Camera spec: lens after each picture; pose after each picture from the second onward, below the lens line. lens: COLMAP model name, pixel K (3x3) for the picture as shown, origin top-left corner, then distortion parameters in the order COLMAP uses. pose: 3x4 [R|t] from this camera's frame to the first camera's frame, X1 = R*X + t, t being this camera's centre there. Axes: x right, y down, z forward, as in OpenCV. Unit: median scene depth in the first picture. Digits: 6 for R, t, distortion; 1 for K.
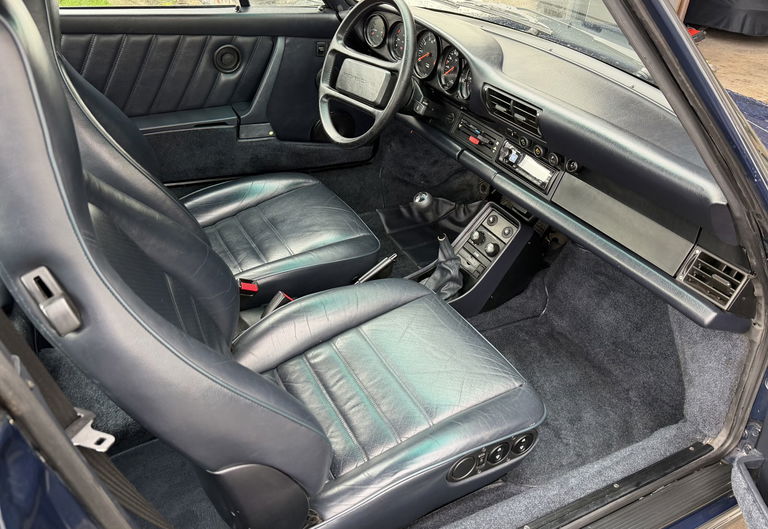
lens RADIAL K [[613.2, 0, 381.3], [0, 613.2, 278.7], [0, 0, 1]] dist [0.031482, -0.003872]
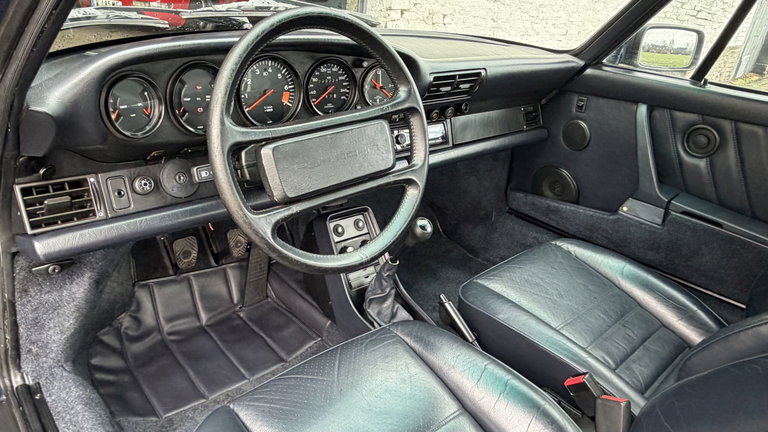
lens RADIAL K [[514.2, 0, 384.0], [0, 514.2, 216.0], [0, 0, 1]] dist [-0.002410, 0.000344]
pose [[-0.247942, -0.503590, 0.827600, -0.541432], [0.439980, 0.702555, 0.559316, -0.608470], [-0.863100, 0.502806, 0.047377, 1.091699]]
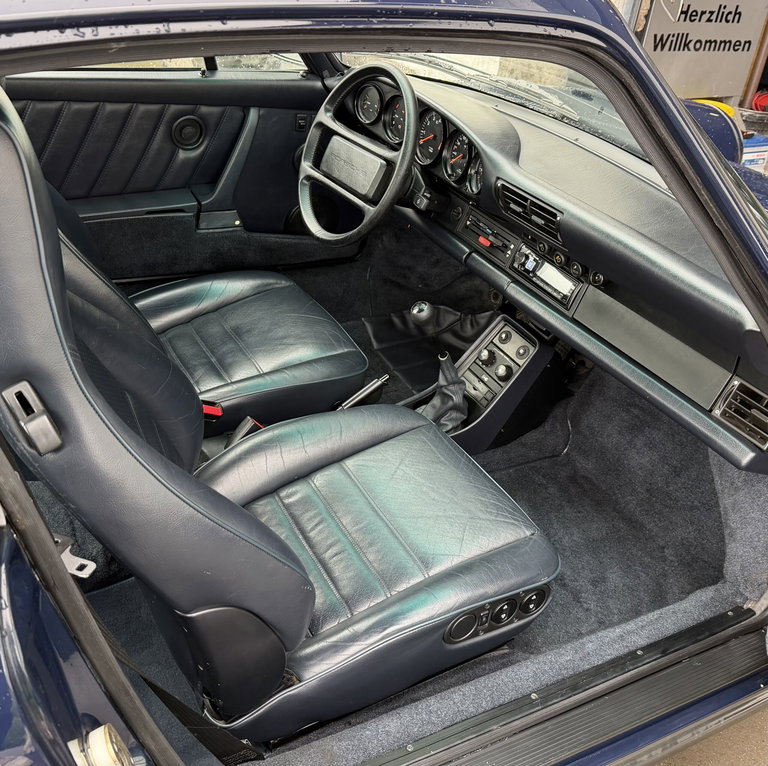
lens RADIAL K [[831.9, 0, 384.0], [0, 831.9, 383.0], [0, 0, 1]] dist [0.014227, 0.027428]
pose [[0.999175, 0.026405, 0.030847, -0.017131], [-0.025534, 0.999274, -0.028285, 0.002418], [-0.031571, 0.027474, 0.999124, -0.133085]]
